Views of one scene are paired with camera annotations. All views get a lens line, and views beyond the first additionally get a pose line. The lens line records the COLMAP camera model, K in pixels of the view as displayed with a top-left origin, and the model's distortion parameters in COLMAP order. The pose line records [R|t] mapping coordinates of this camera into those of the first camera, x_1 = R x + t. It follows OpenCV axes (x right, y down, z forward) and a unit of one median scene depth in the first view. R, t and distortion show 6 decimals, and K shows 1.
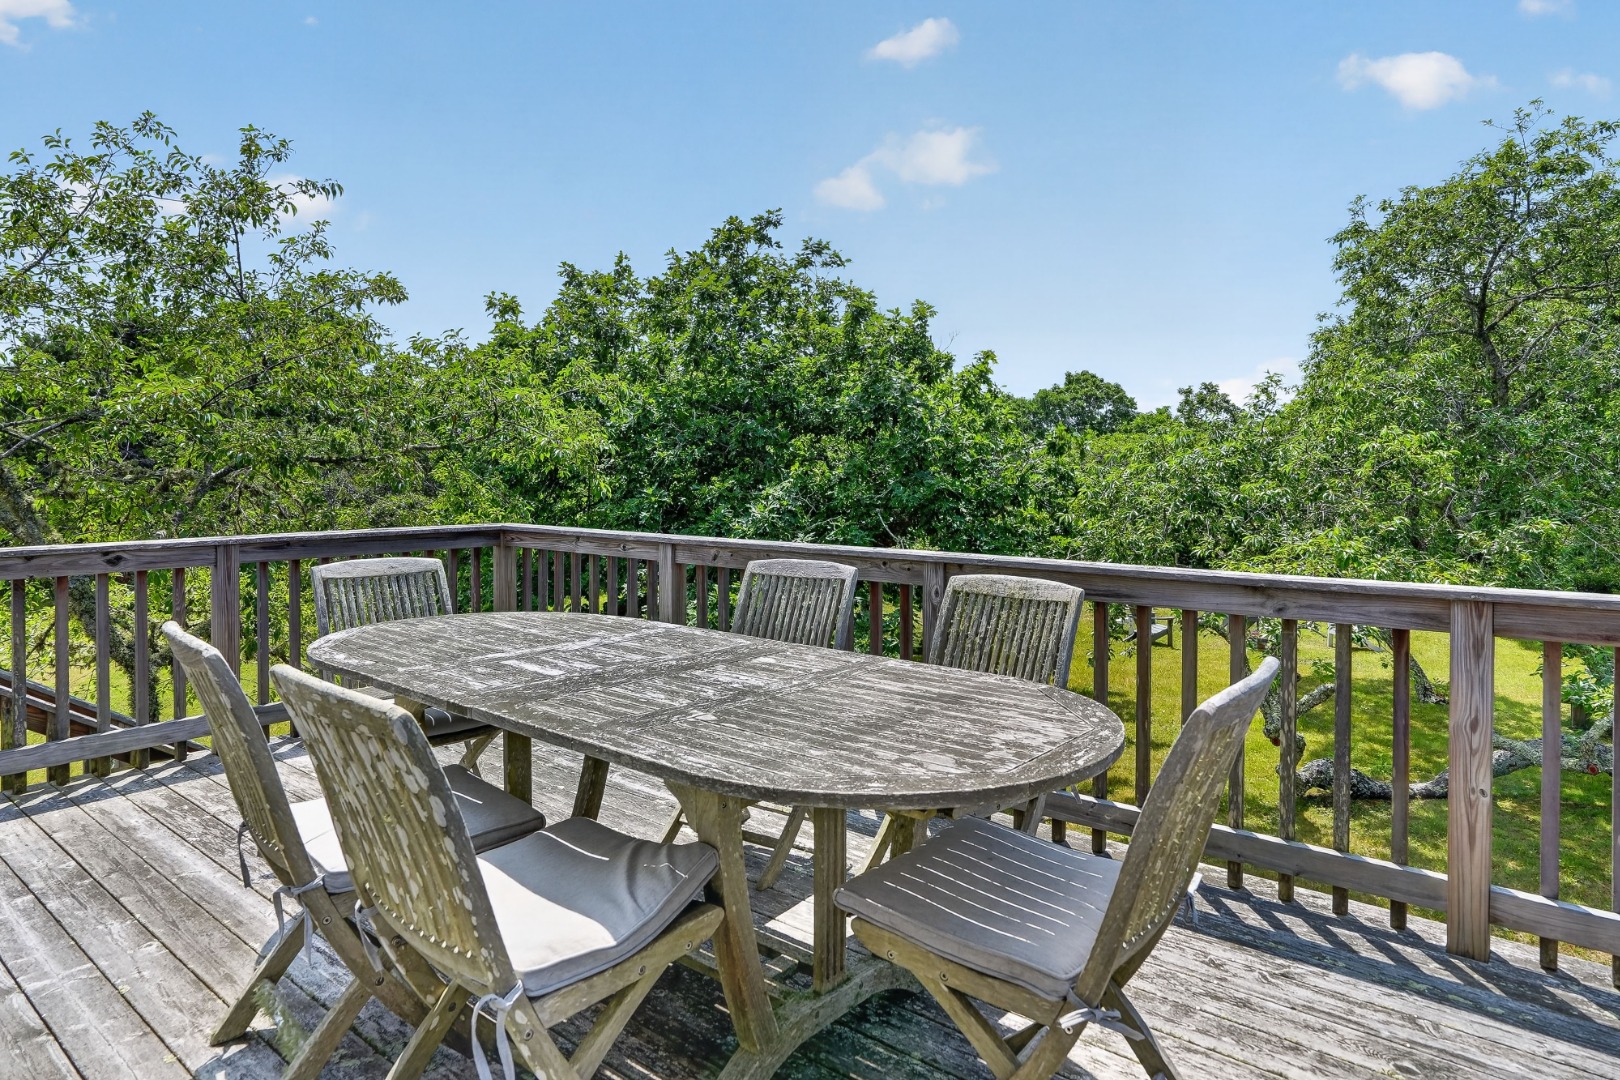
lens RADIAL K [[1008.0, 0, 812.0], [0, 1008.0, 491.9], [0, 0, 1]] dist [-0.121705, 0.084326]
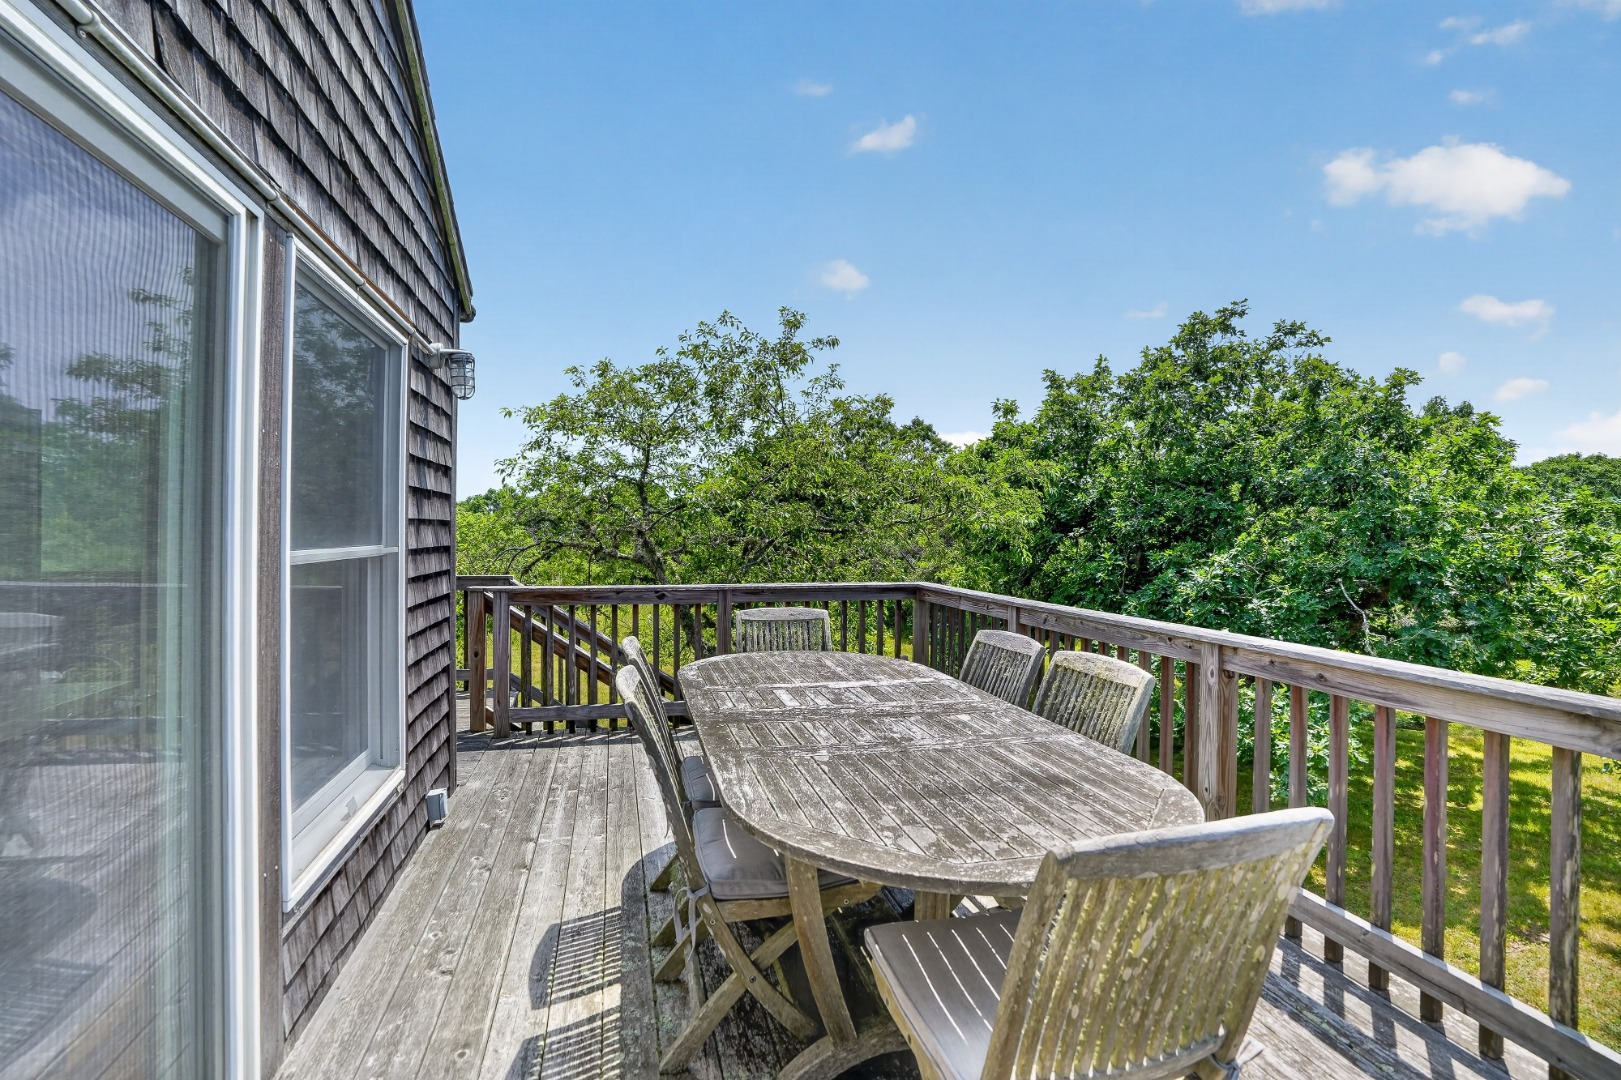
lens RADIAL K [[786.3, 0, 806.9], [0, 786.3, 520.1], [0, 0, 1]] dist [-0.057311, 0.024428]
pose [[0.789658, -0.005275, -0.613524, 0.117852], [-0.015483, 0.999473, -0.028520, -0.010814], [0.613352, 0.032020, 0.789161, 0.051522]]
